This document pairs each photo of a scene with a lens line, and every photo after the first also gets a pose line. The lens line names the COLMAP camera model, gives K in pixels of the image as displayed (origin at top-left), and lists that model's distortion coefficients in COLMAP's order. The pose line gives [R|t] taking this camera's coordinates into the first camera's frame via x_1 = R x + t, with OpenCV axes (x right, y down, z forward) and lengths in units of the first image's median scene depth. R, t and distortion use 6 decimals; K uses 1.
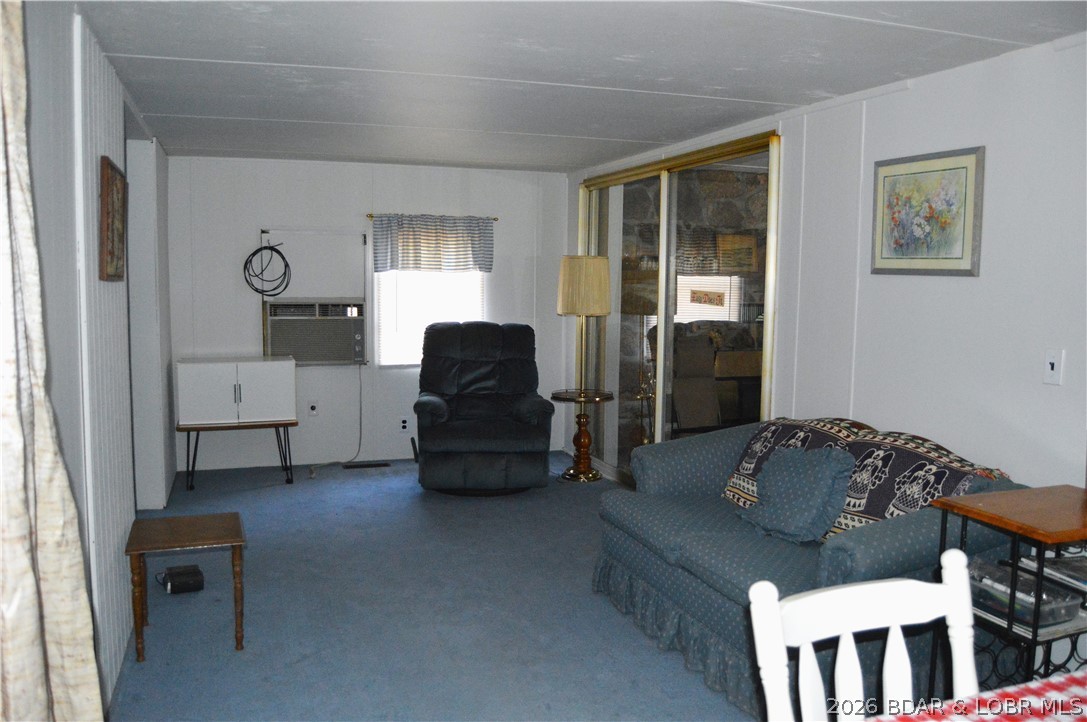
lens RADIAL K [[822.4, 0, 543.5], [0, 822.4, 361.0], [0, 0, 1]] dist [-0.005019, -0.006006]
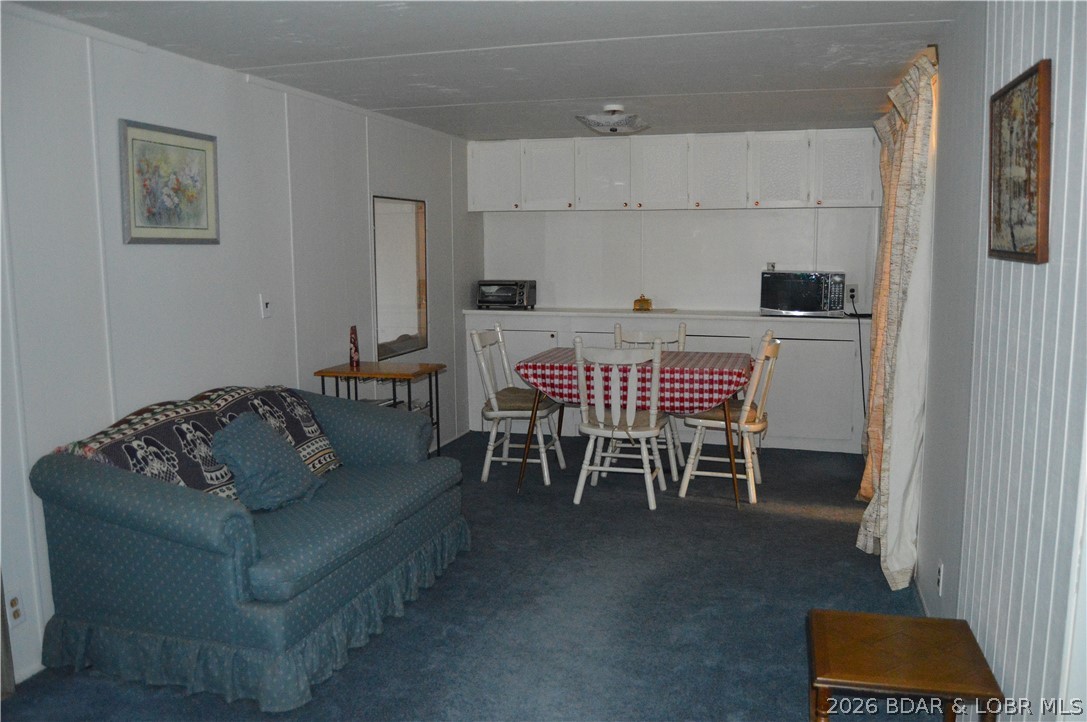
lens RADIAL K [[842.2, 0, 543.5], [0, 842.2, 361.0], [0, 0, 1]] dist [-0.152062, -0.001179]
pose [[-0.809850, -0.068953, 0.582570, -0.505100], [0.076493, 0.972178, 0.221403, -0.149048], [-0.581628, 0.223866, -0.782044, 1.522580]]
